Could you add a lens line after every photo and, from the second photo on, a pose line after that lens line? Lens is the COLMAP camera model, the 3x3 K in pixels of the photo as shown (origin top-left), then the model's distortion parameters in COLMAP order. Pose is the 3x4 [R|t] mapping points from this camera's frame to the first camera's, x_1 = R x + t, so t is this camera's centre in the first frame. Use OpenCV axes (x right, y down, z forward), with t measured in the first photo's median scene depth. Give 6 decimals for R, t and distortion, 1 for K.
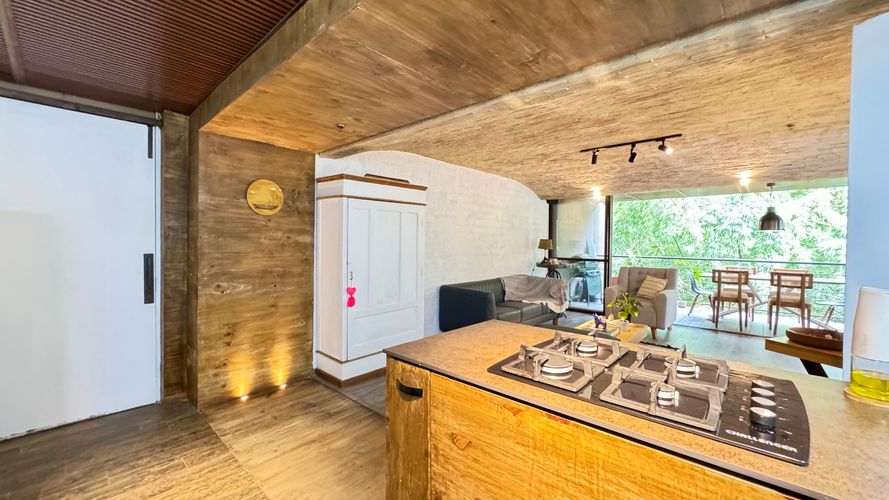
lens RADIAL K [[354.4, 0, 443.9], [0, 354.4, 249.3], [0, 0, 1]] dist [-0.002479, 0.000001]
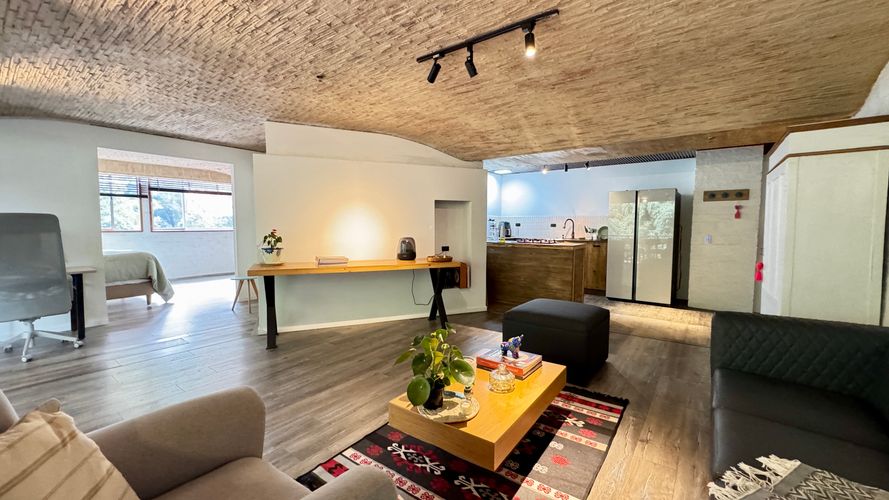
lens RADIAL K [[354.4, 0, 444.0], [0, 354.4, 249.2], [0, 0, 1]] dist [-0.002479, 0.000001]
pose [[-0.994848, -0.007745, -0.101085, 0.740925], [-0.016648, 0.996022, 0.087534, -0.005173], [0.100005, 0.088766, -0.991019, 1.879982]]
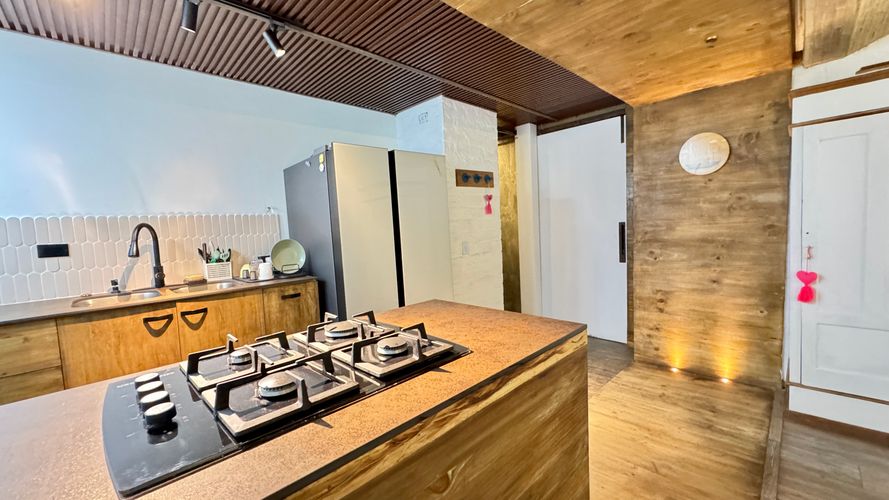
lens RADIAL K [[354.4, 0, 446.3], [0, 354.4, 248.9], [0, 0, 1]] dist [-0.002479, 0.000001]
pose [[-0.050502, 0.061306, -0.996841, 0.375376], [0.030760, 0.997736, 0.059803, 0.011468], [0.998250, -0.027642, -0.052273, 0.394429]]
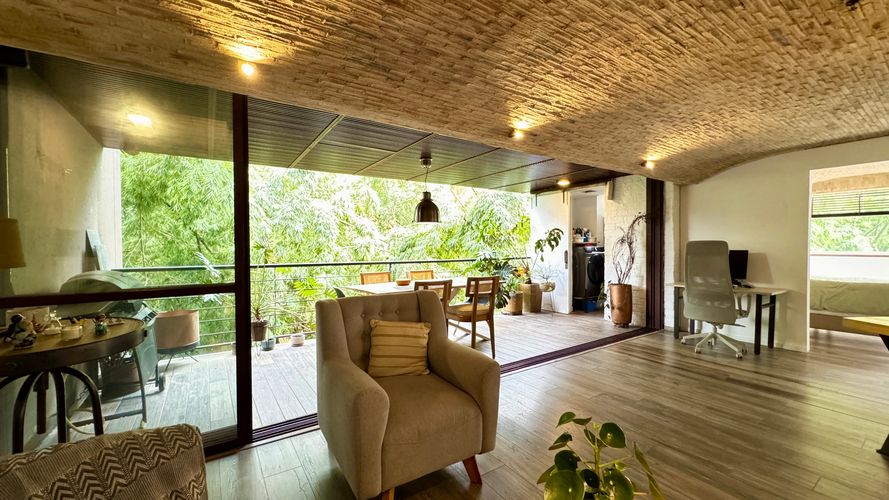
lens RADIAL K [[354.4, 0, 444.0], [0, 354.4, 250.4], [0, 0, 1]] dist [-0.002479, 0.000001]
pose [[0.236869, -0.026851, 0.971170, 0.328327], [0.025251, 0.999450, 0.021474, -0.015547], [-0.971213, 0.019436, 0.237417, 1.416540]]
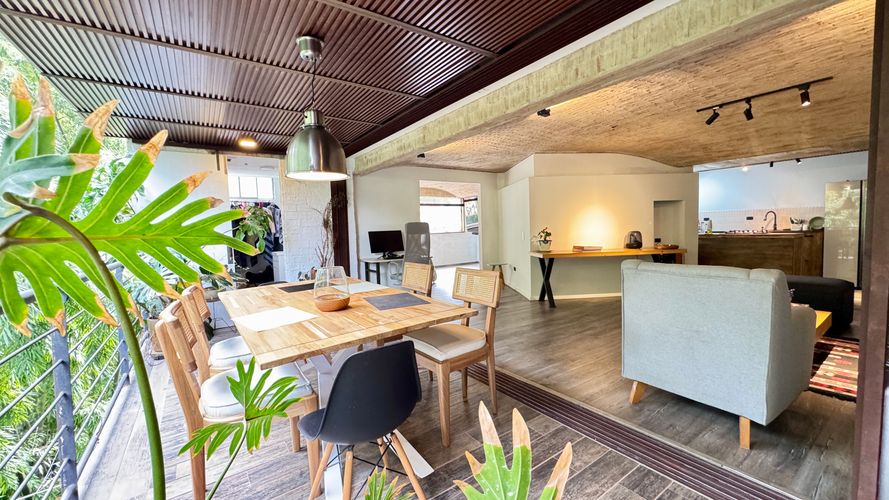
lens RADIAL K [[354.4, 0, 443.7], [0, 354.4, 250.2], [0, 0, 1]] dist [-0.002479, 0.000001]
pose [[-0.975990, 0.006173, 0.217729, 1.290795], [0.024779, 0.996256, 0.082830, -0.003808], [-0.216402, 0.086236, -0.972488, 2.437489]]
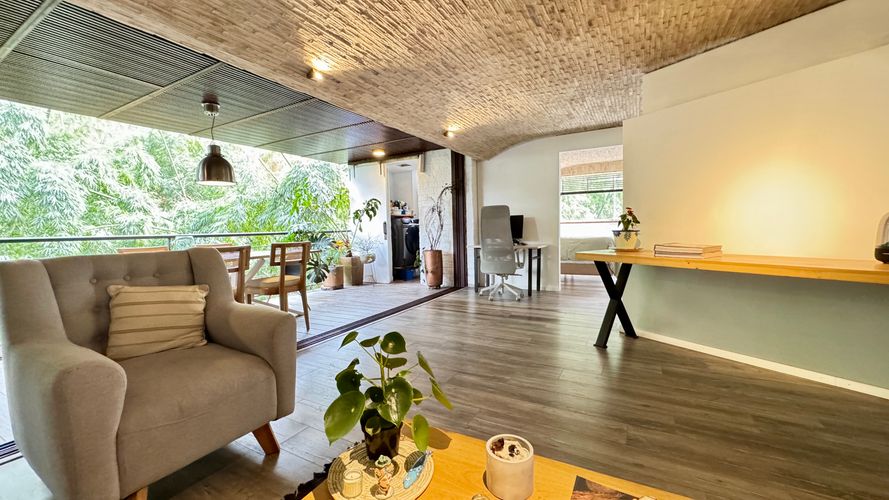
lens RADIAL K [[354.4, 0, 443.5], [0, 354.4, 249.5], [0, 0, 1]] dist [-0.002479, 0.000001]
pose [[-0.233834, -0.066936, 0.969970, 0.365611], [0.040613, 0.996084, 0.078528, 0.058760], [-0.971428, 0.057756, -0.230200, 1.371827]]
